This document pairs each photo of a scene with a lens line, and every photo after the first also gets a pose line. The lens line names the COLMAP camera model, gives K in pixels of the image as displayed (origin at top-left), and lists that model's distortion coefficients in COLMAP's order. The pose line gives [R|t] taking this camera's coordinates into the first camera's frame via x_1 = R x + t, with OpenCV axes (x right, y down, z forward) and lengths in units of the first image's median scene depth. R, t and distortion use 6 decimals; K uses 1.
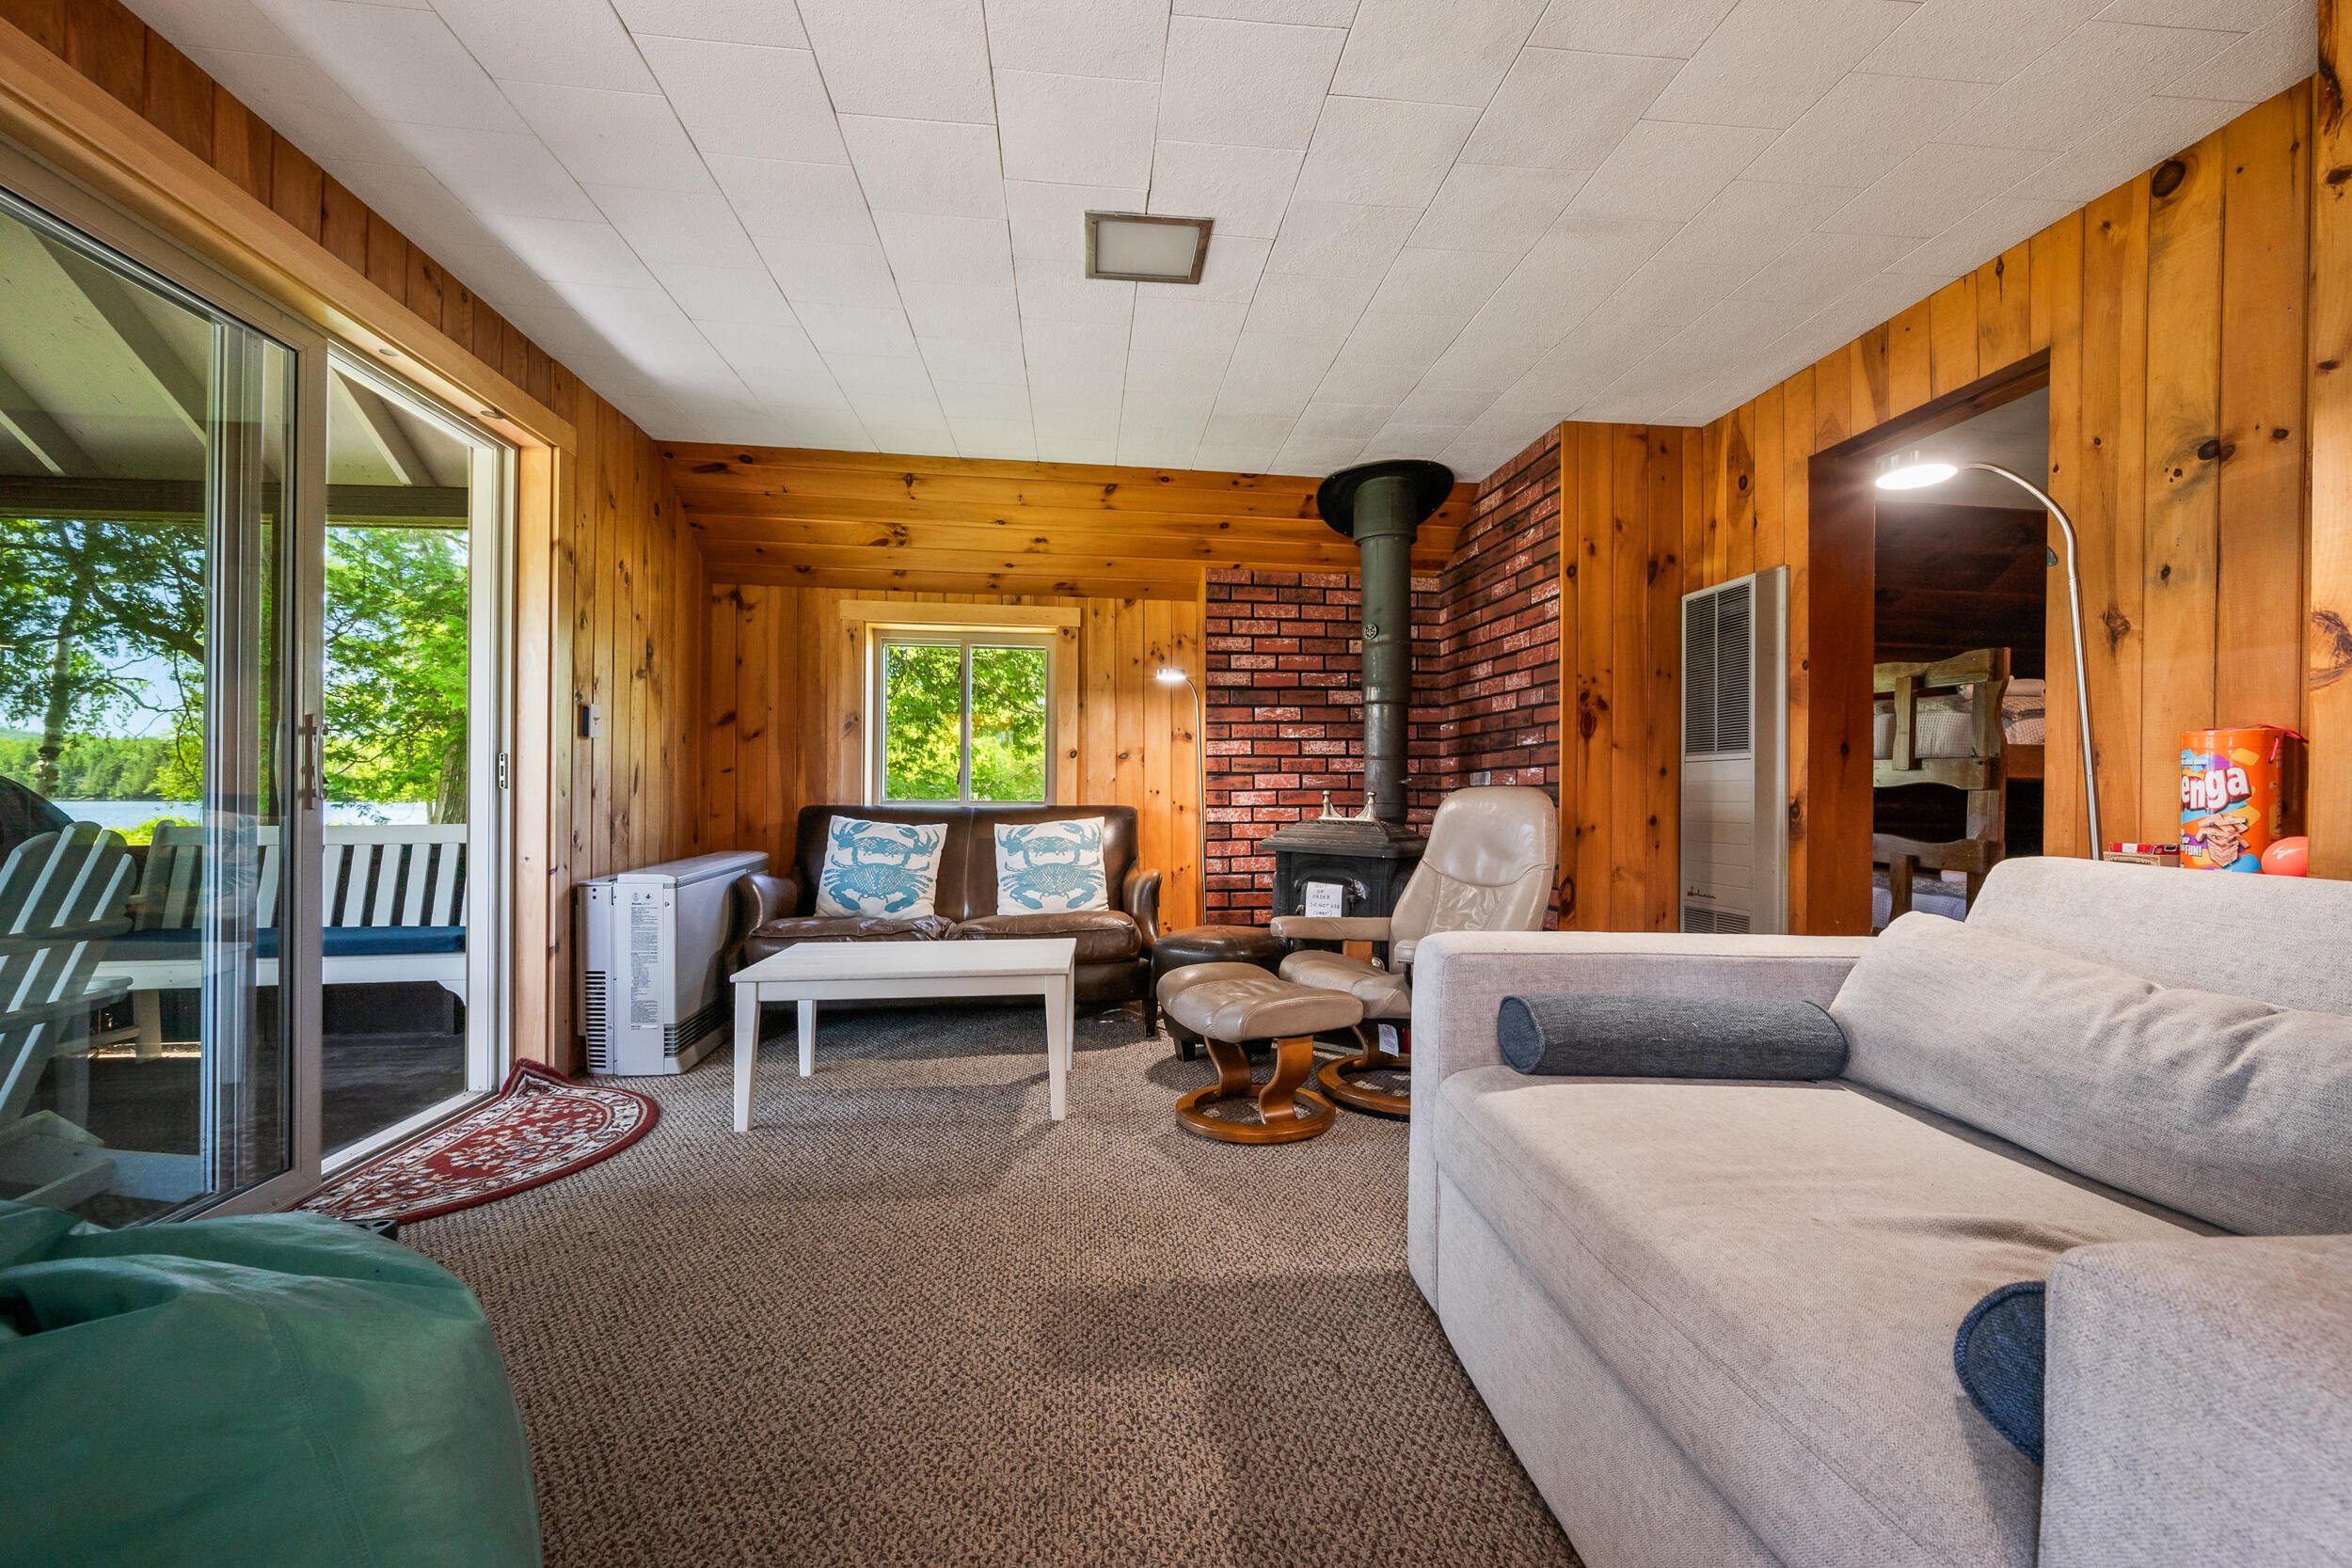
lens RADIAL K [[973.2, 0, 1175.2], [0, 973.2, 790.5], [0, 0, 1]] dist [-0.003828, -0.000127]
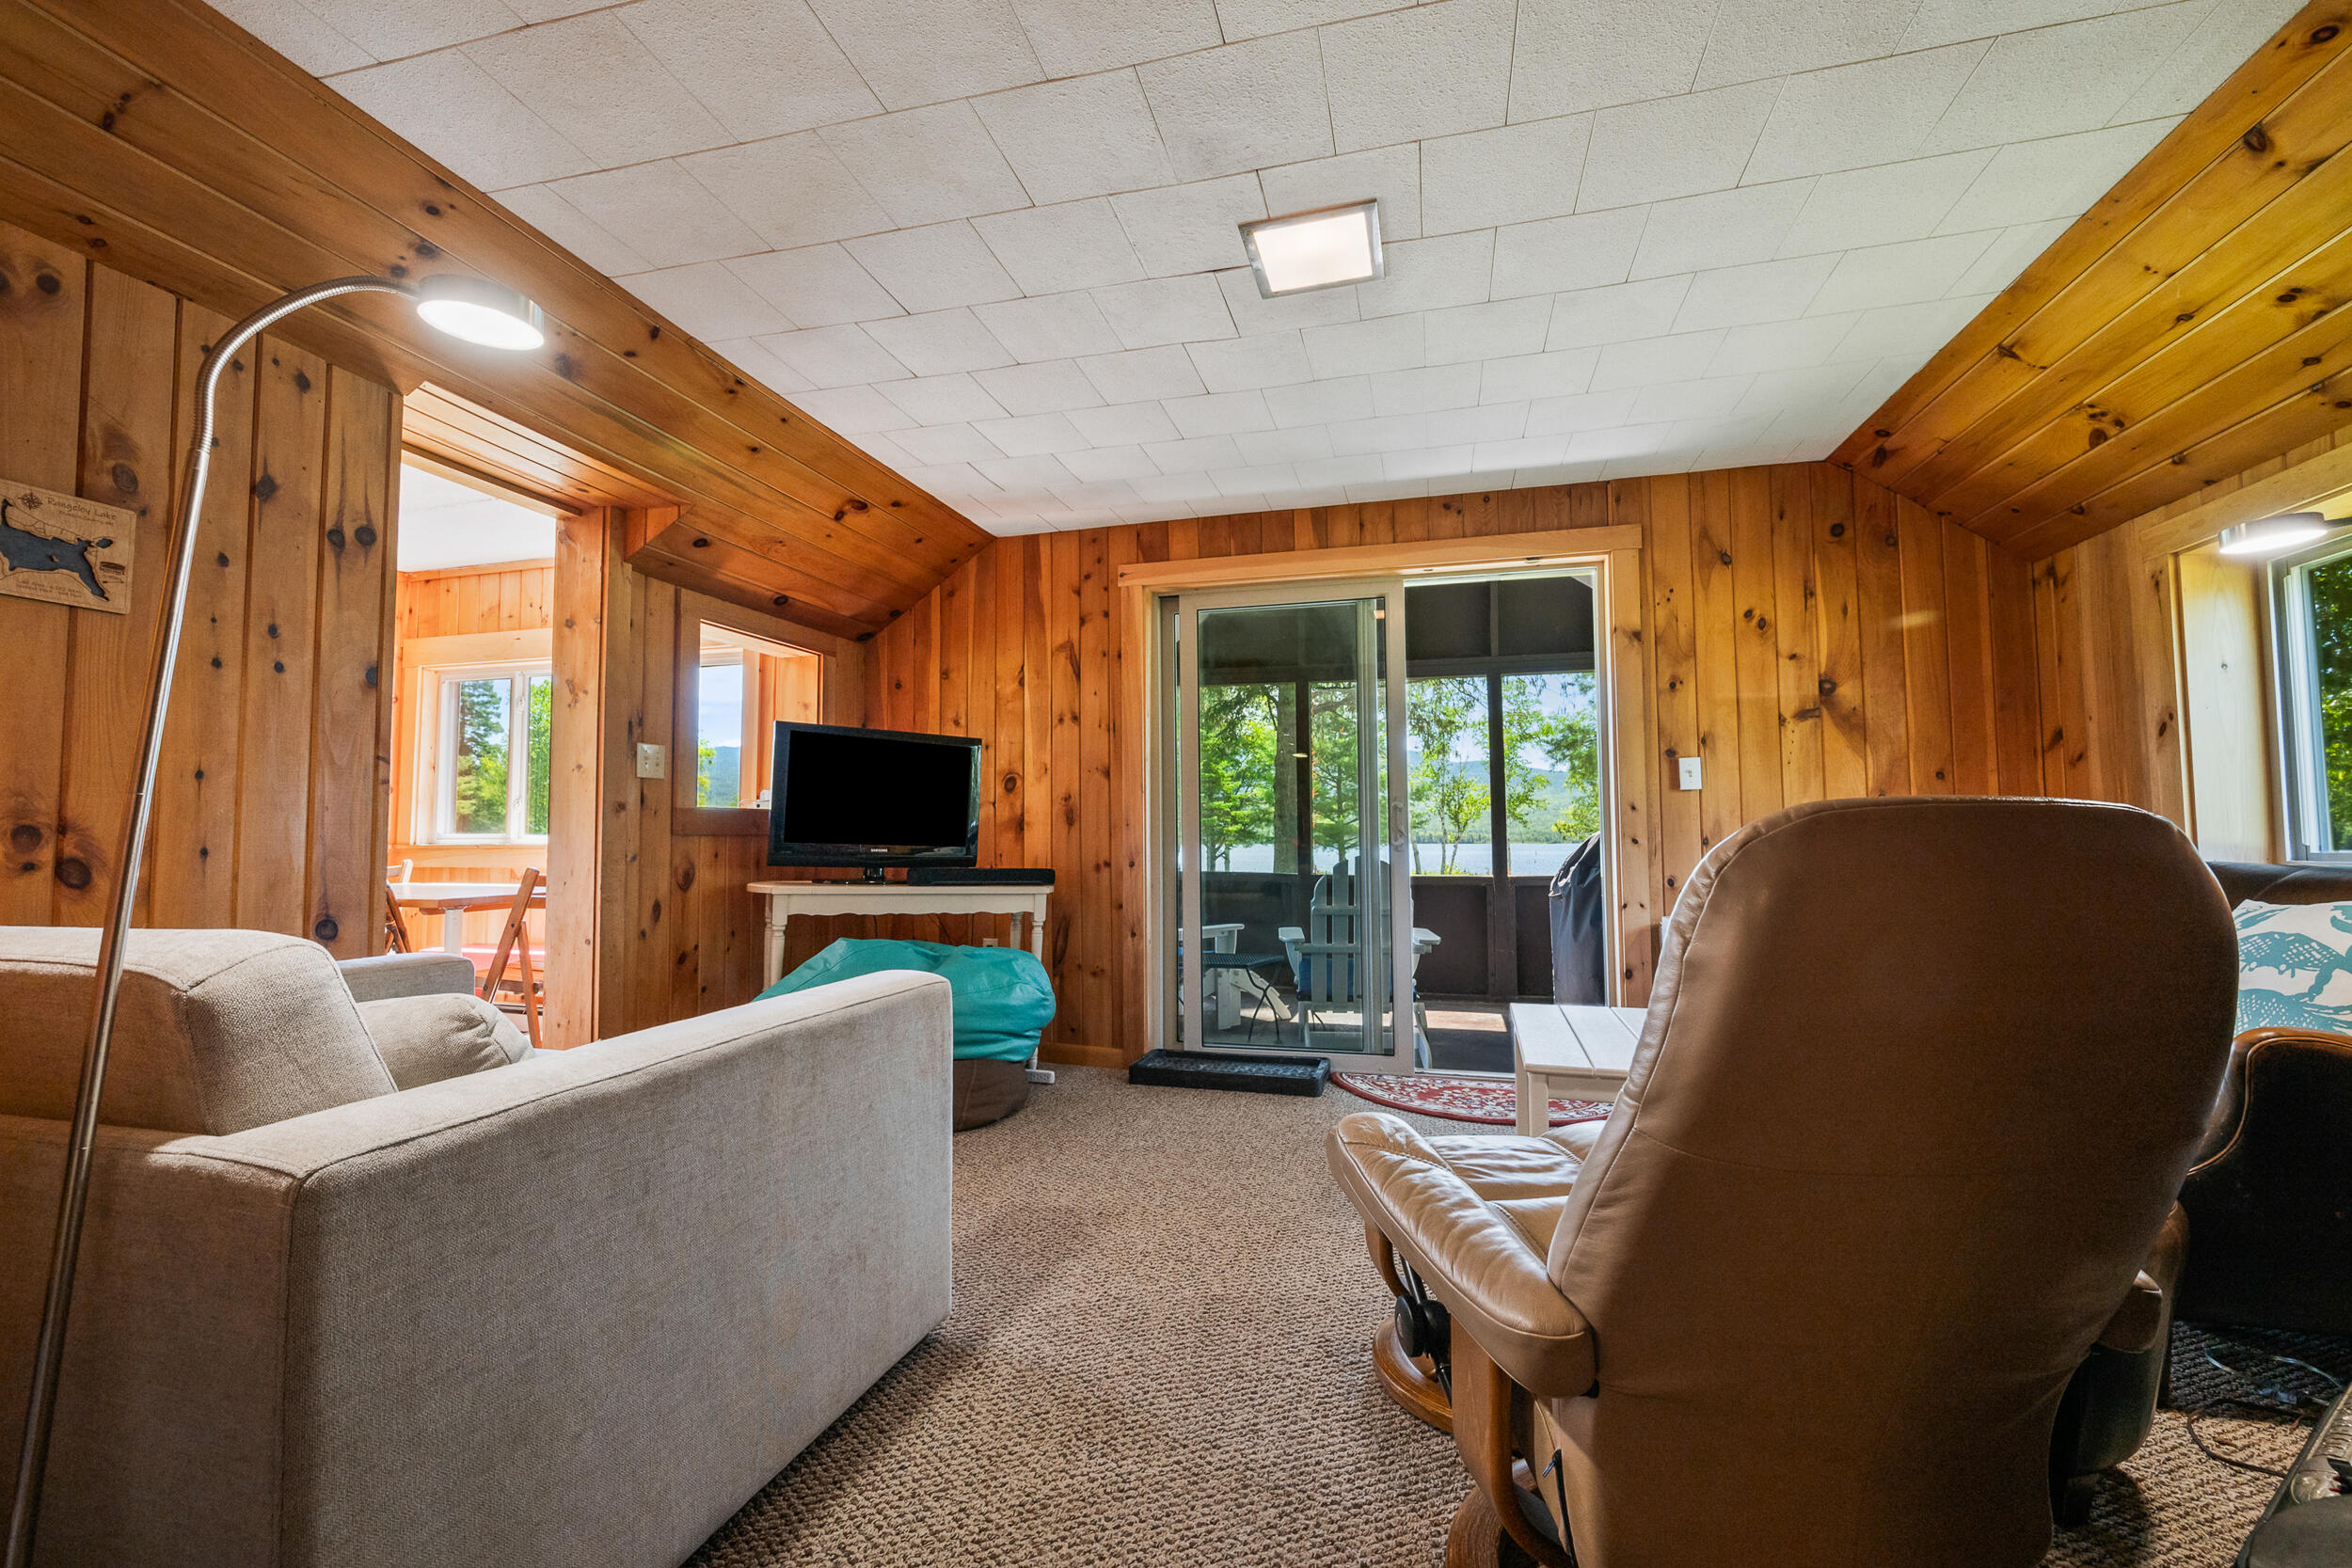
lens RADIAL K [[973.2, 0, 1178.6], [0, 973.2, 773.5], [0, 0, 1]] dist [-0.003828, -0.000127]
pose [[-0.352697, -0.068982, -0.933192, 0.534941], [0.002343, 0.997211, -0.074600, 0.006353], [0.935735, -0.028497, -0.351552, 0.748024]]
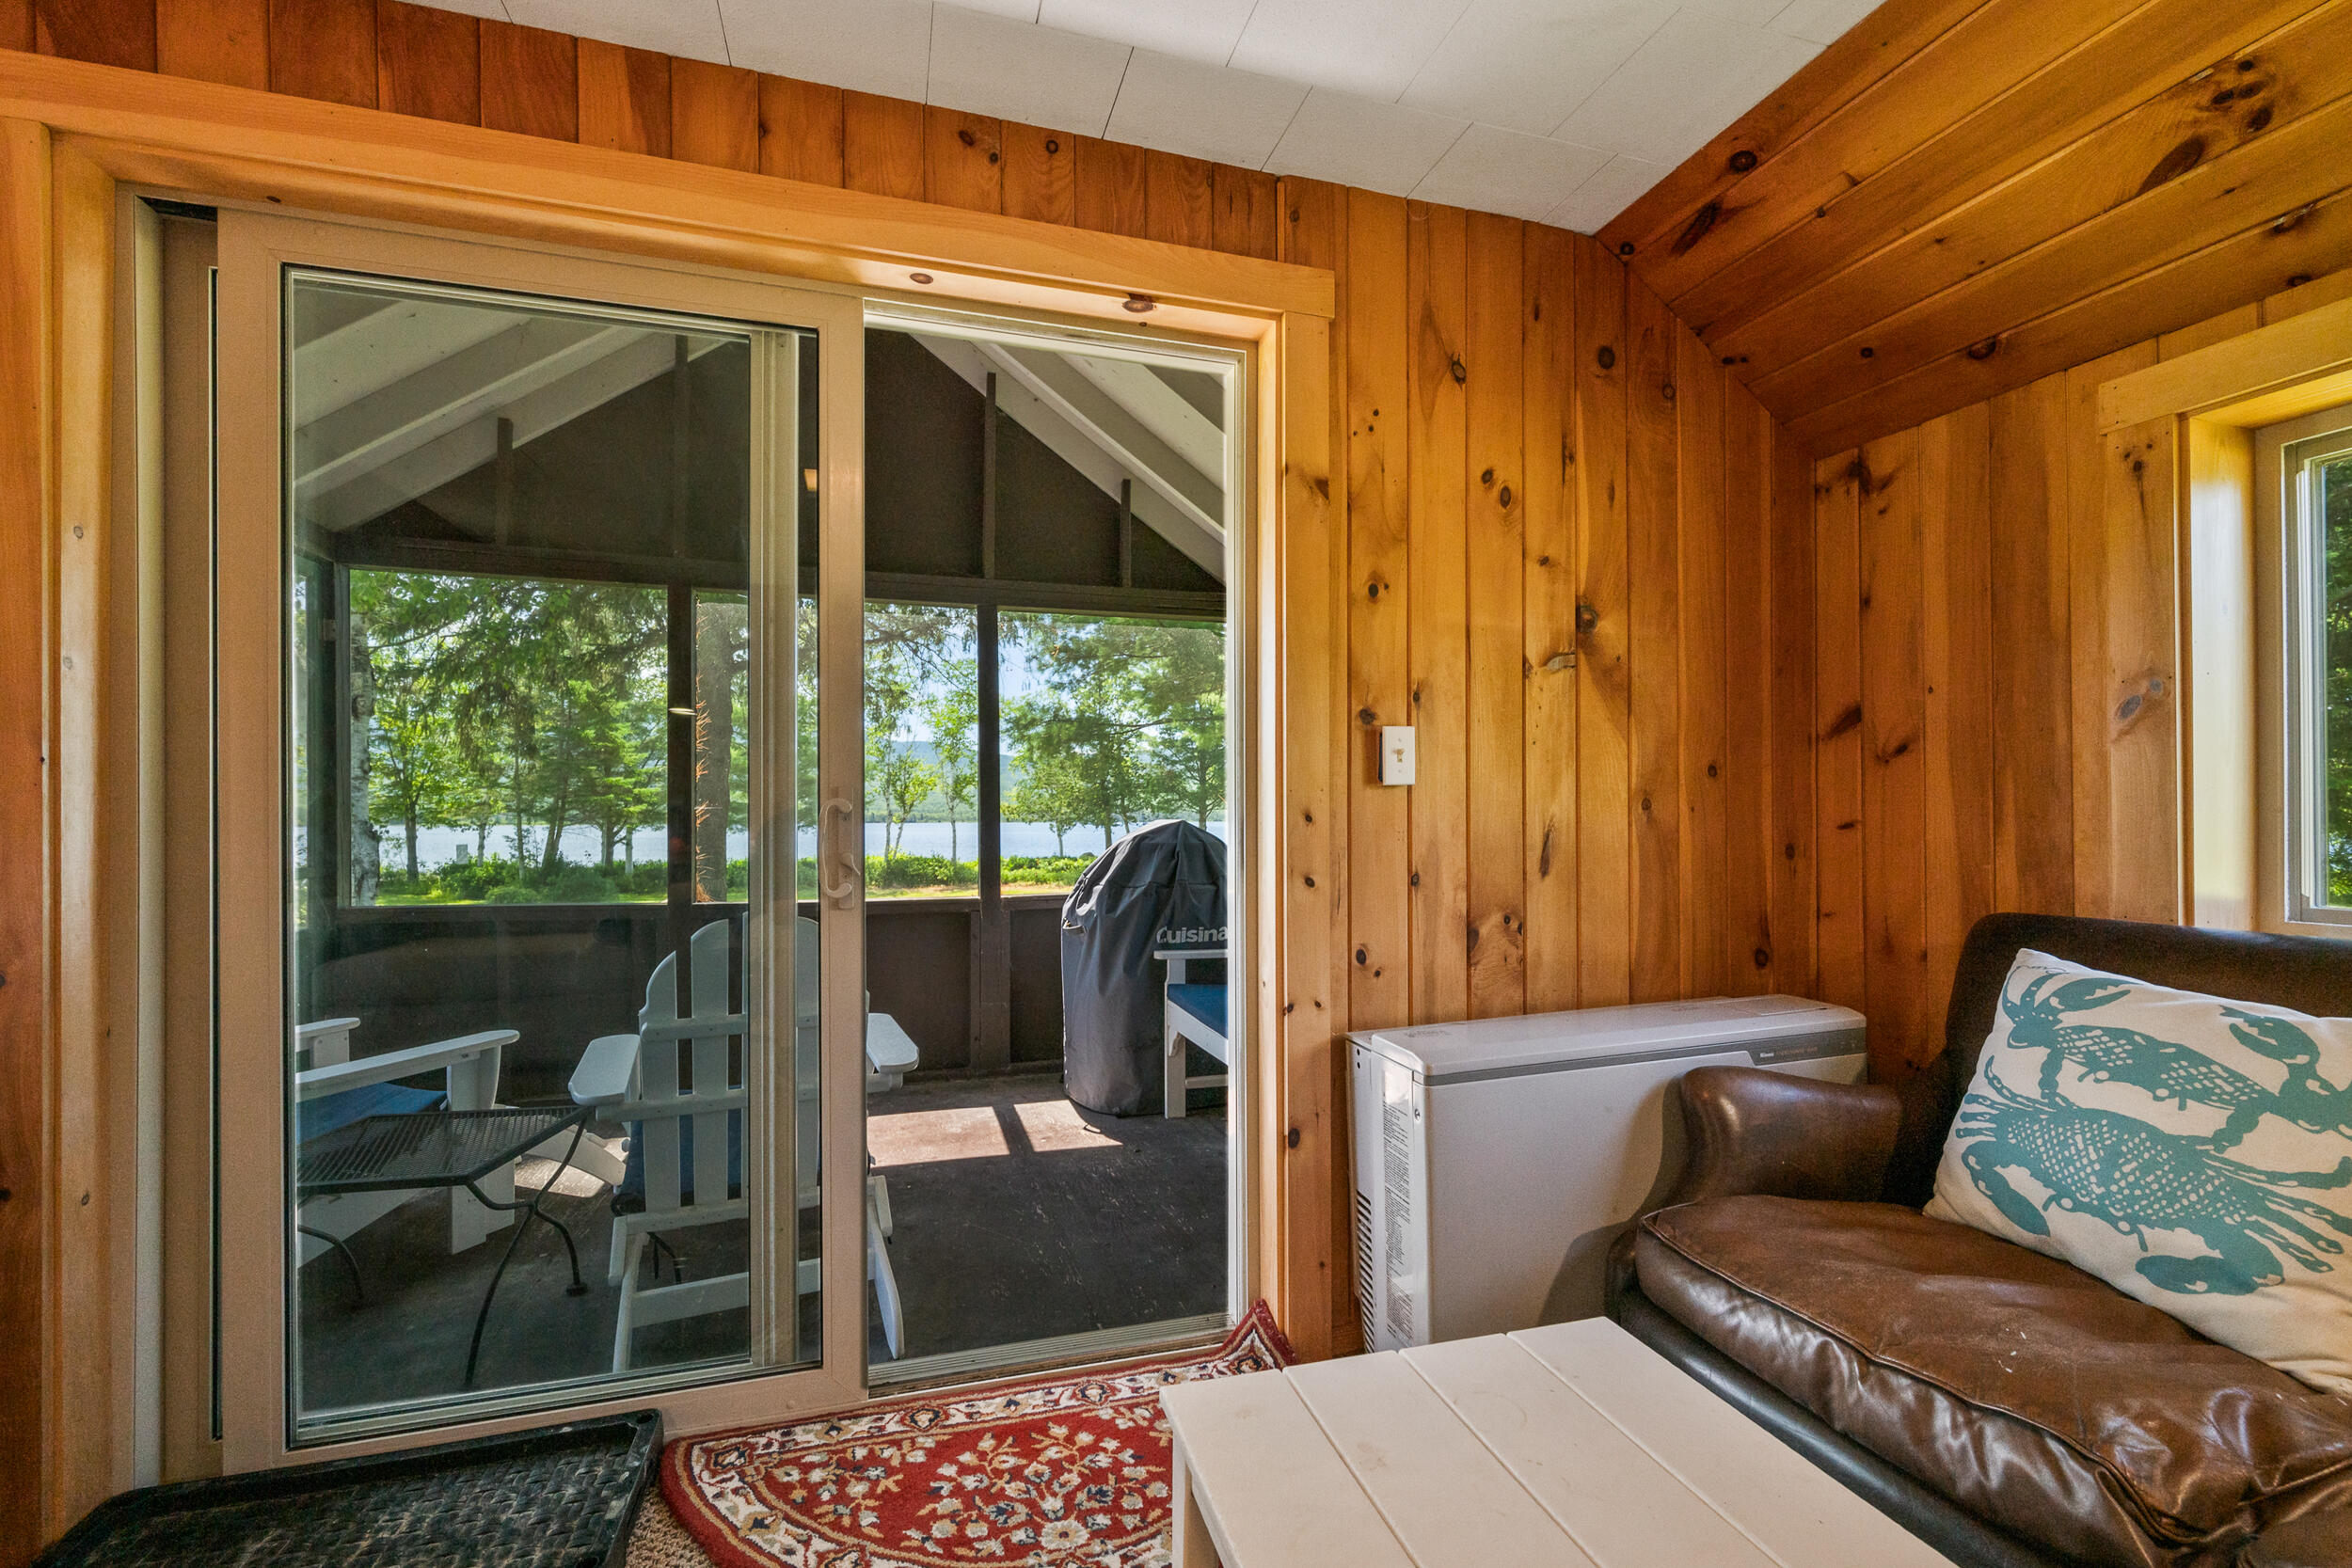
lens RADIAL K [[973.2, 0, 1174.6], [0, 973.2, 808.5], [0, 0, 1]] dist [-0.003828, -0.000127]
pose [[0.191143, -0.015696, -0.981437, -0.045613], [0.007390, 0.999867, -0.014551, -0.028771], [0.981534, -0.004471, 0.191234, 0.666429]]
